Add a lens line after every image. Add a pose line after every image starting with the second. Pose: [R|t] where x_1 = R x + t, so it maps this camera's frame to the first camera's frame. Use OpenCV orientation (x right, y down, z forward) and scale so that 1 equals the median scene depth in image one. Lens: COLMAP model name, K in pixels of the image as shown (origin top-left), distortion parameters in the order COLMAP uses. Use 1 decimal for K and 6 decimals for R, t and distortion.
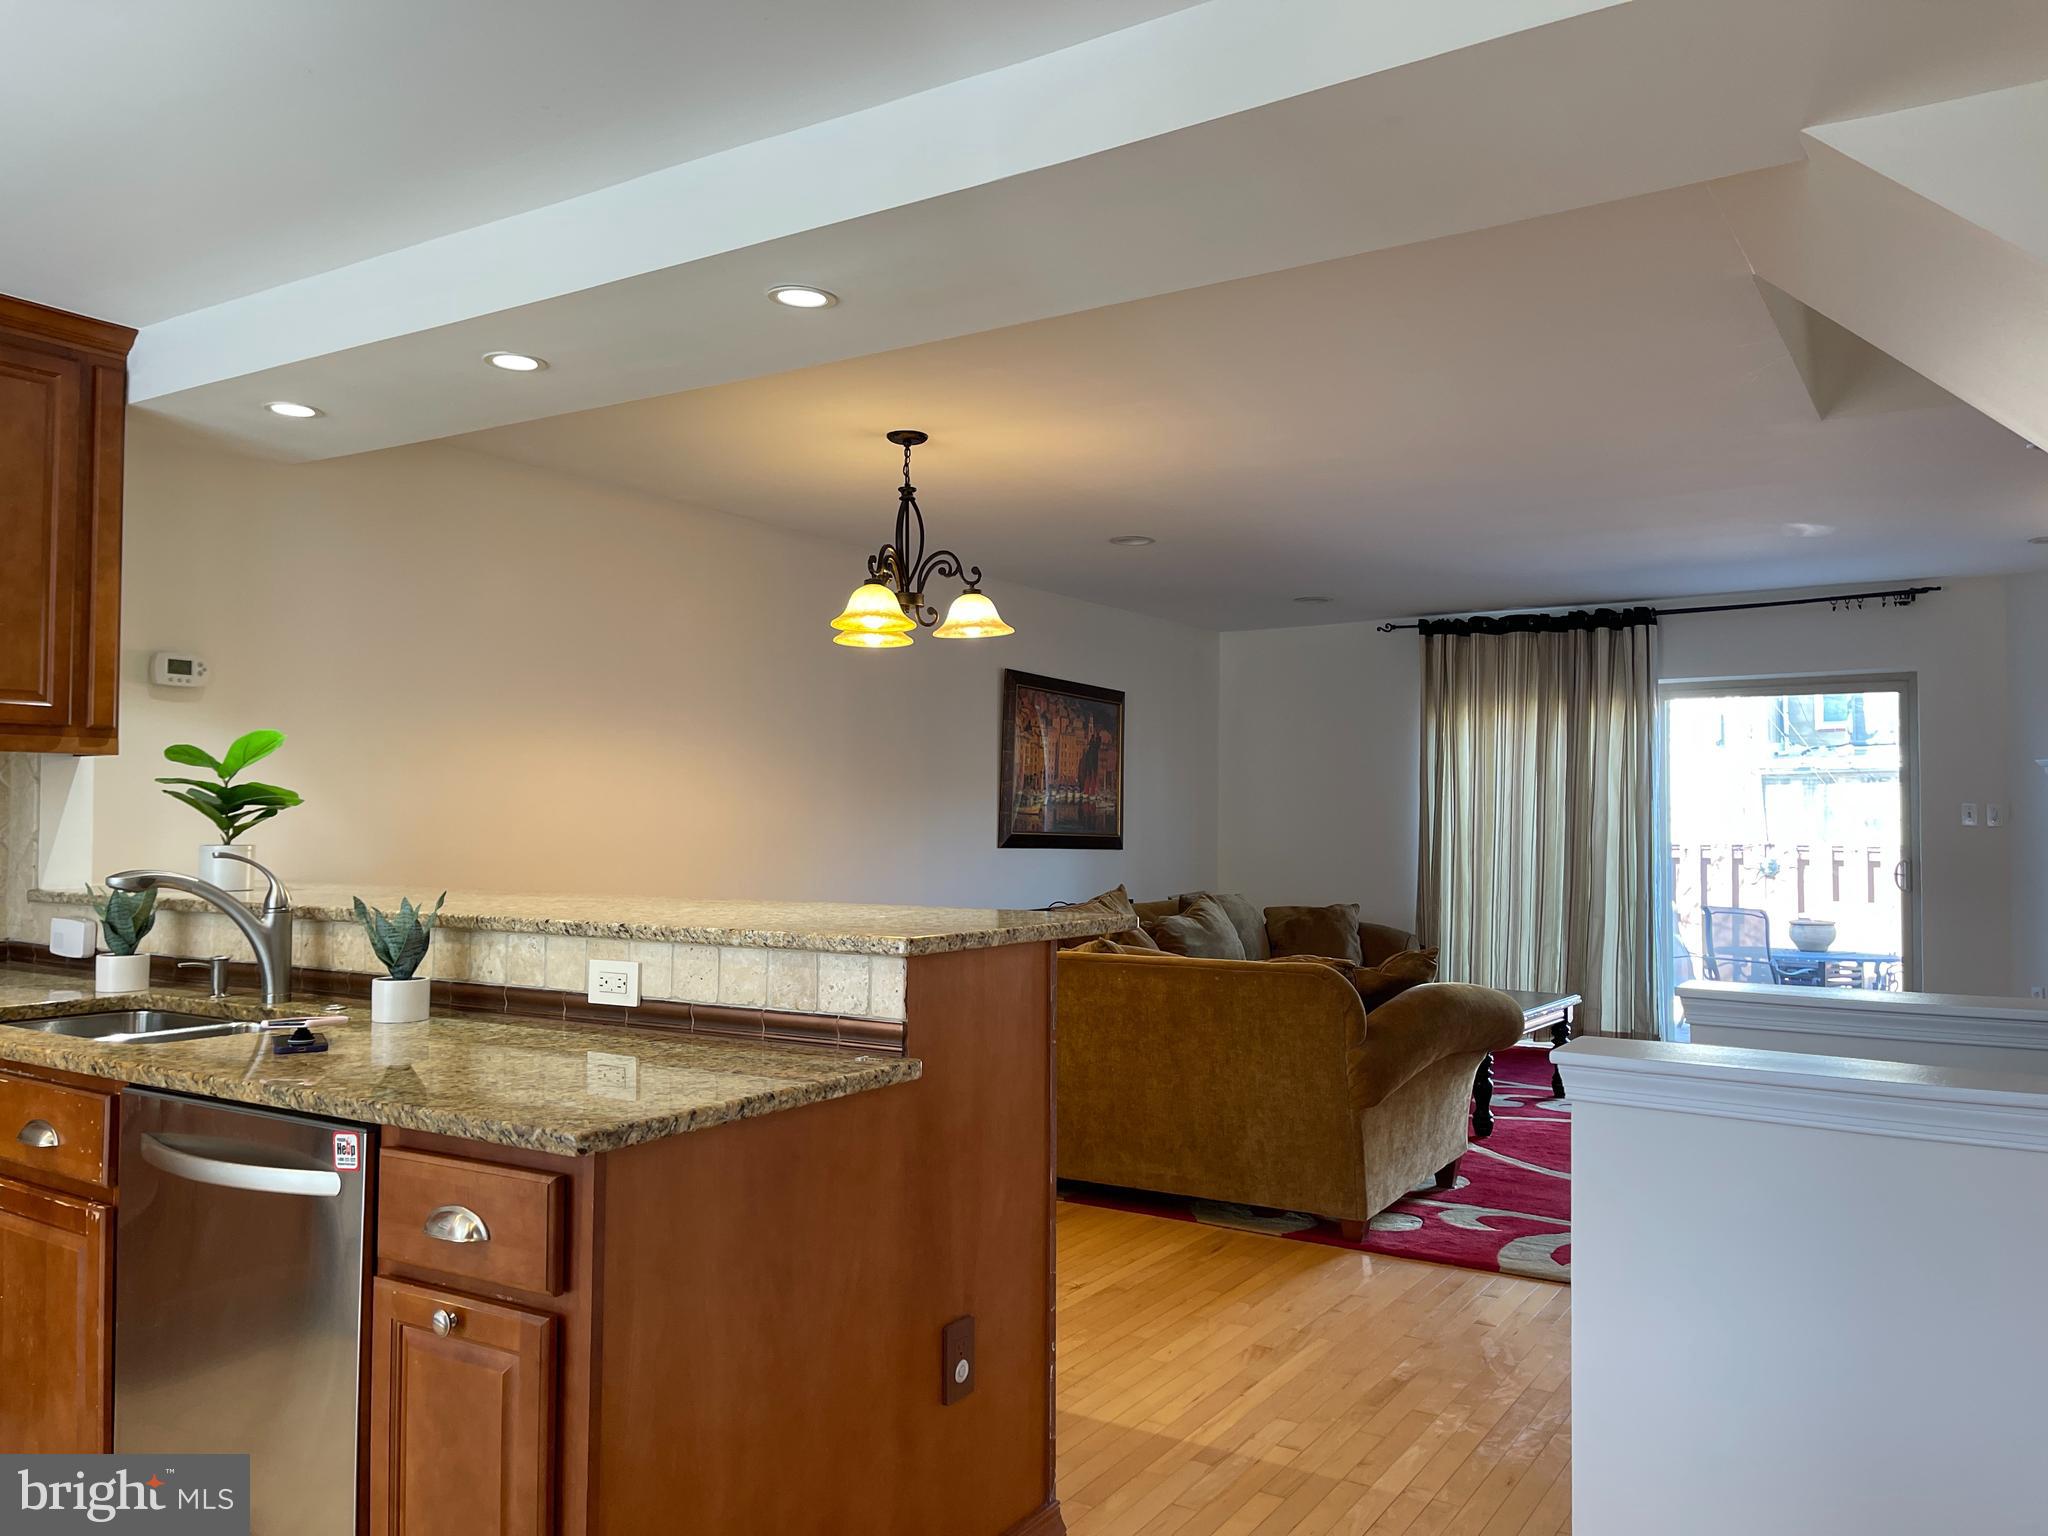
lens RADIAL K [[1540.3, 0, 1029.2], [0, 1540.3, 764.1], [0, 0, 1]] dist [0.050808, -0.048342]
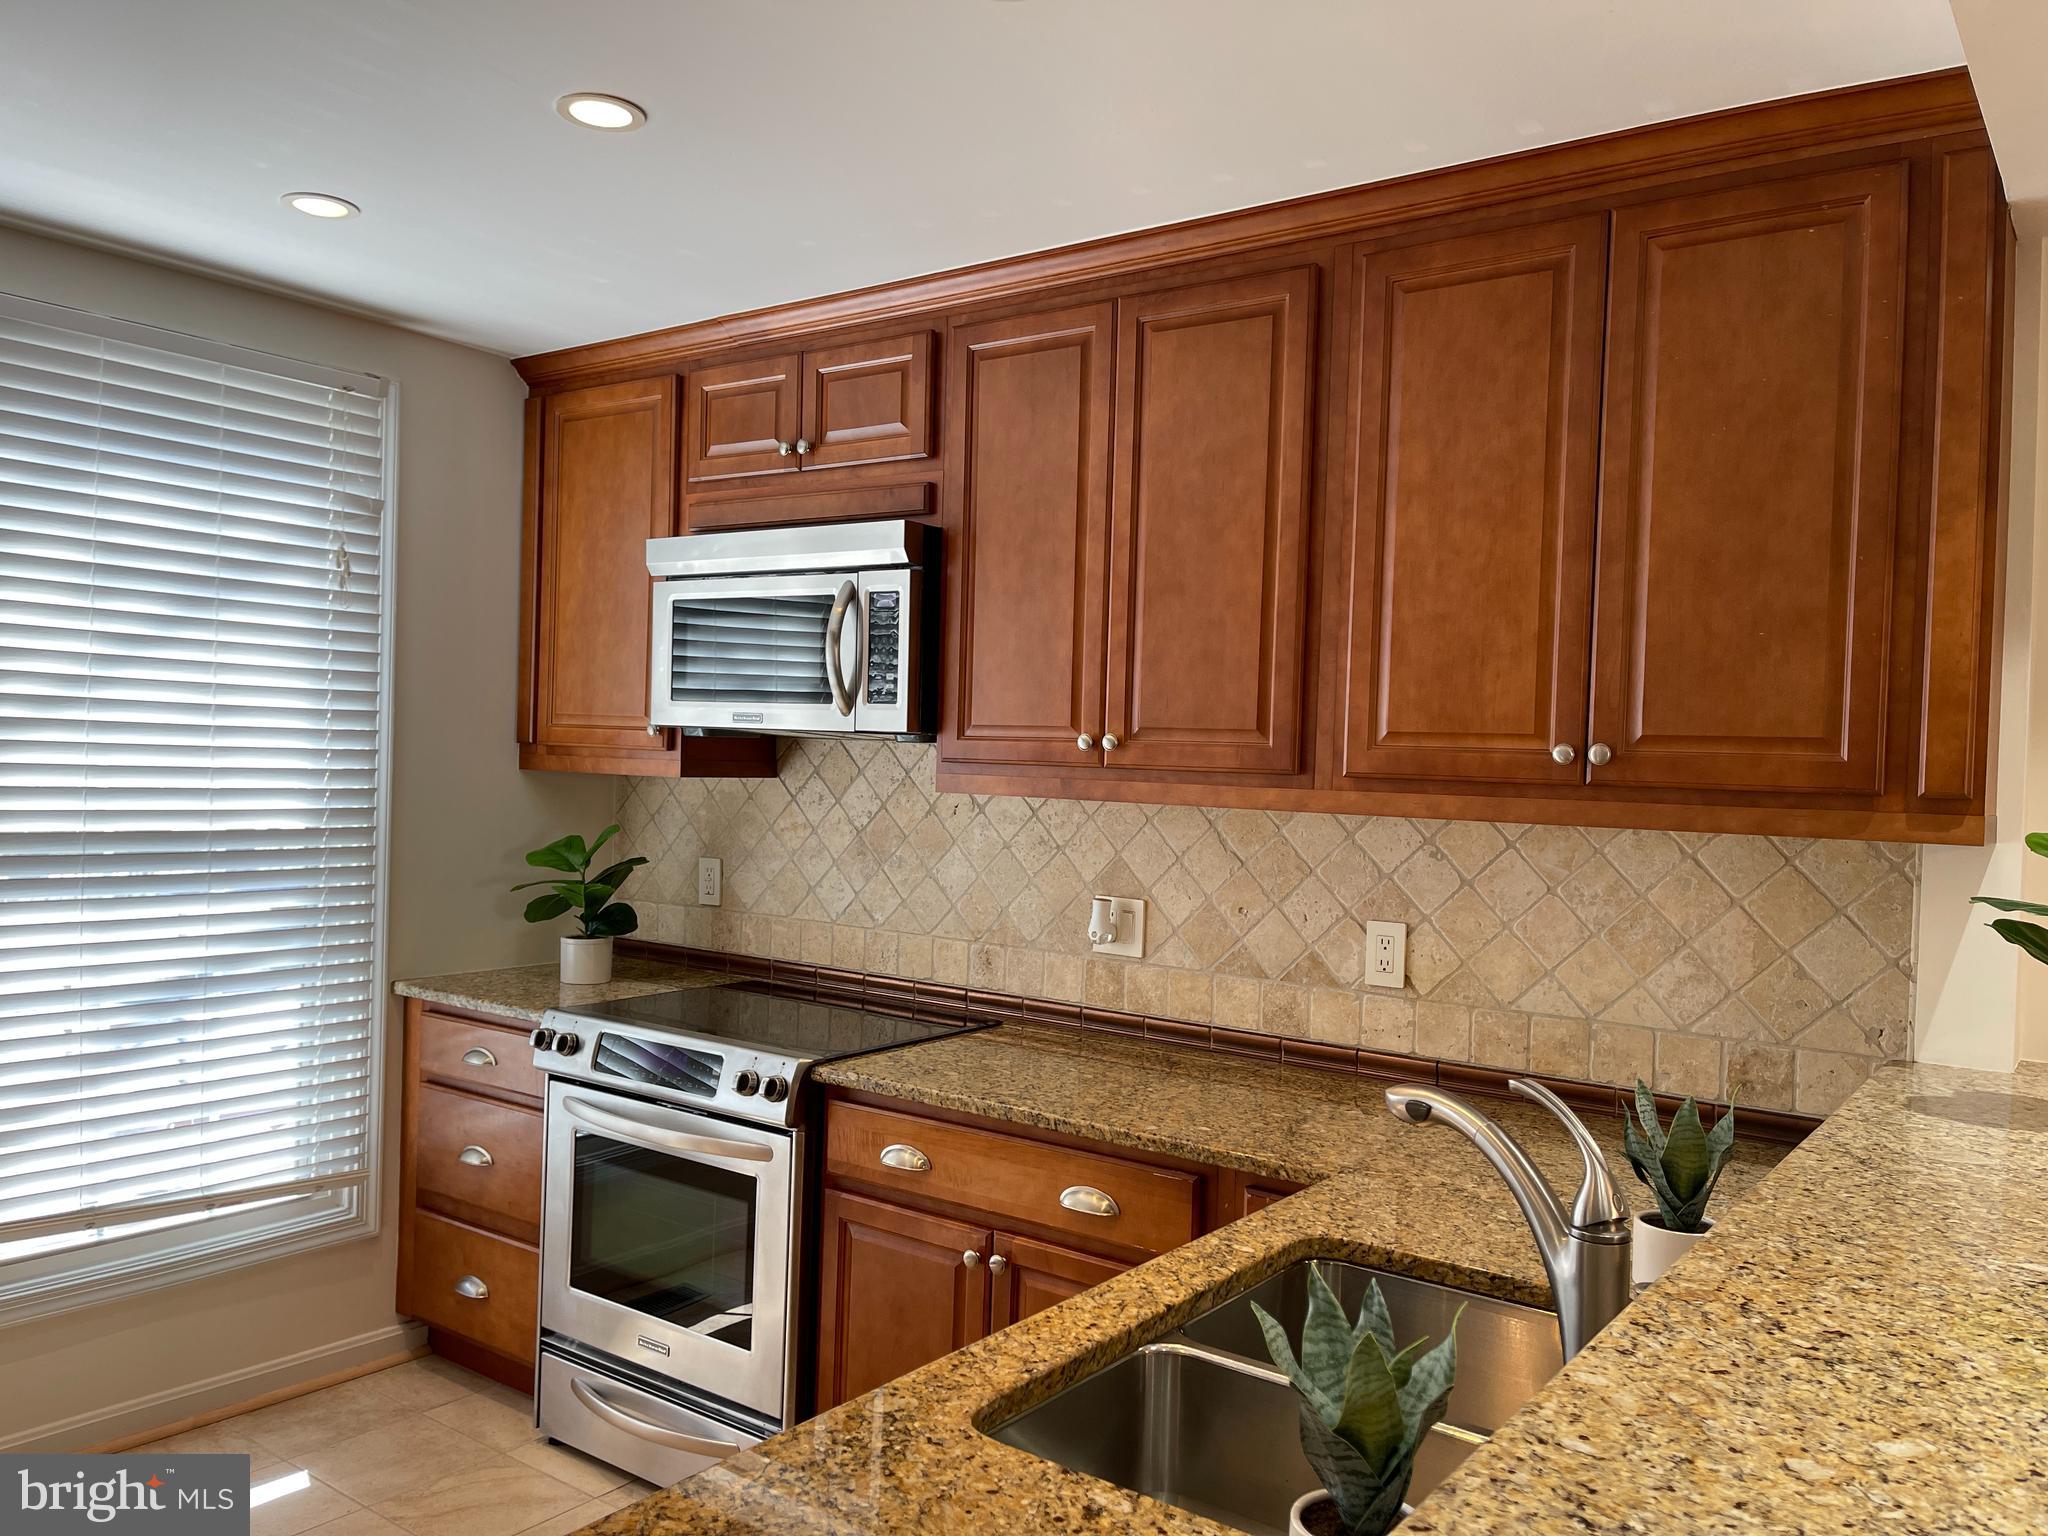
lens RADIAL K [[1540.3, 0, 1021.1], [0, 1540.3, 775.3], [0, 0, 1]] dist [0.050808, -0.048342]
pose [[-0.065182, 0.008598, -0.997836, -0.006353], [0.003727, 0.999958, 0.008373, -0.017755], [0.997866, -0.003173, -0.065211, 0.336350]]
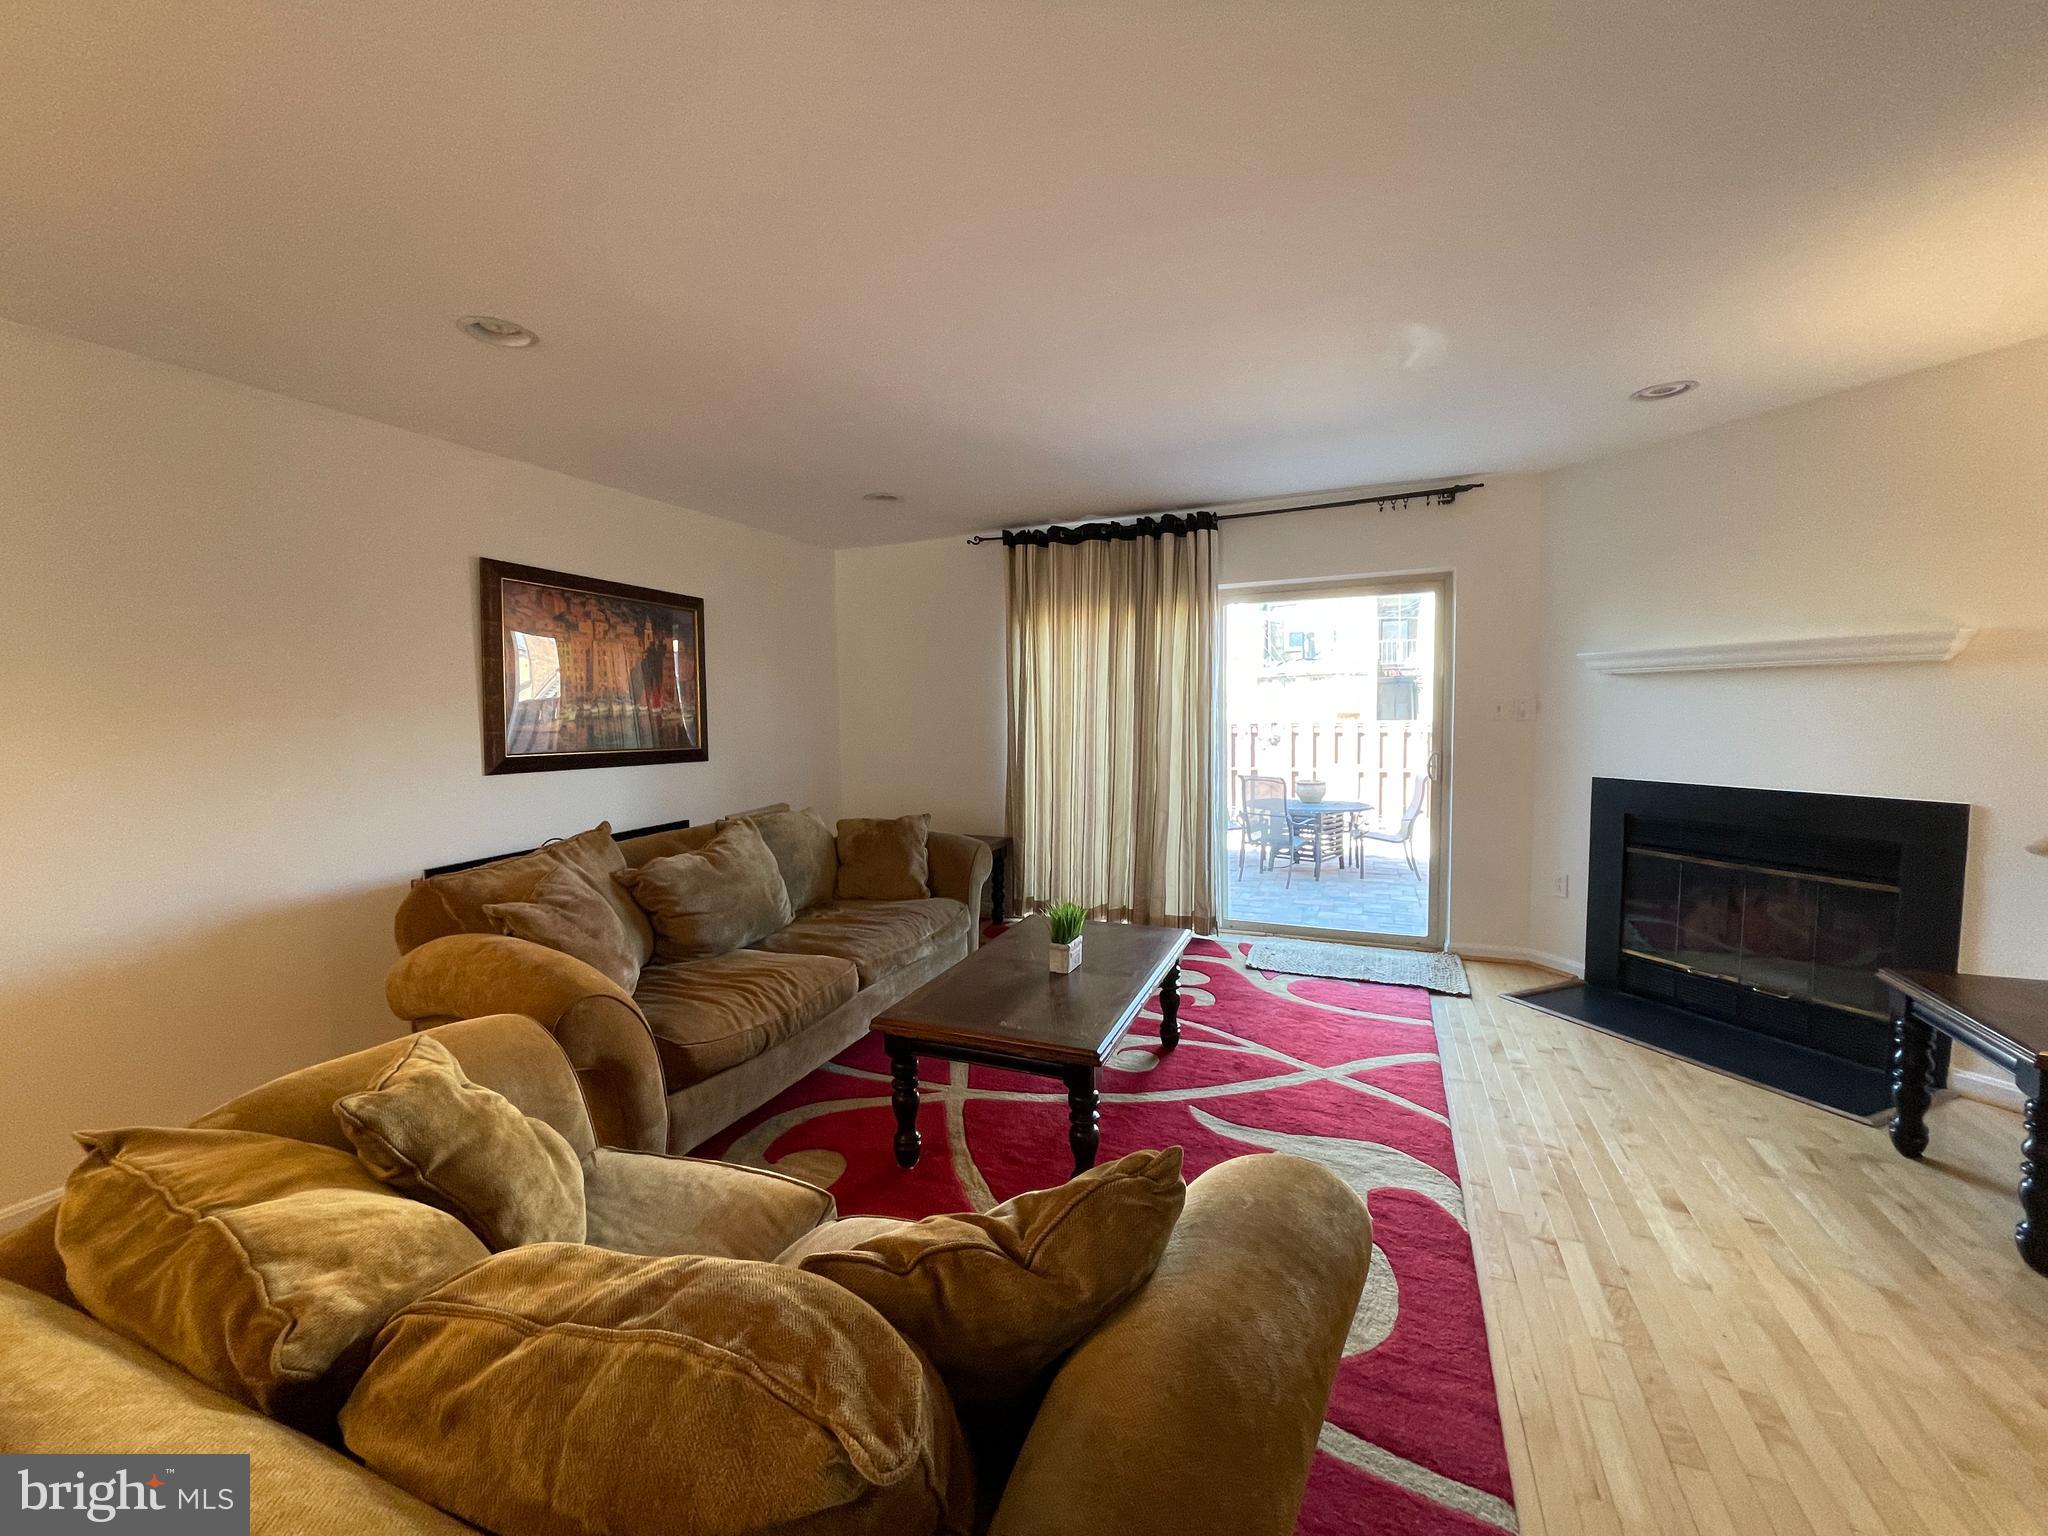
lens RADIAL K [[825.0, 0, 1021.1], [0, 825.0, 765.9], [0, 0, 1]] dist [-0.003003, 0.000033]
pose [[0.984560, -0.034768, 0.171562, 0.186989], [0.016382, 0.994076, 0.107443, 0.005865], [-0.174282, -0.102973, 0.979297, 0.497890]]
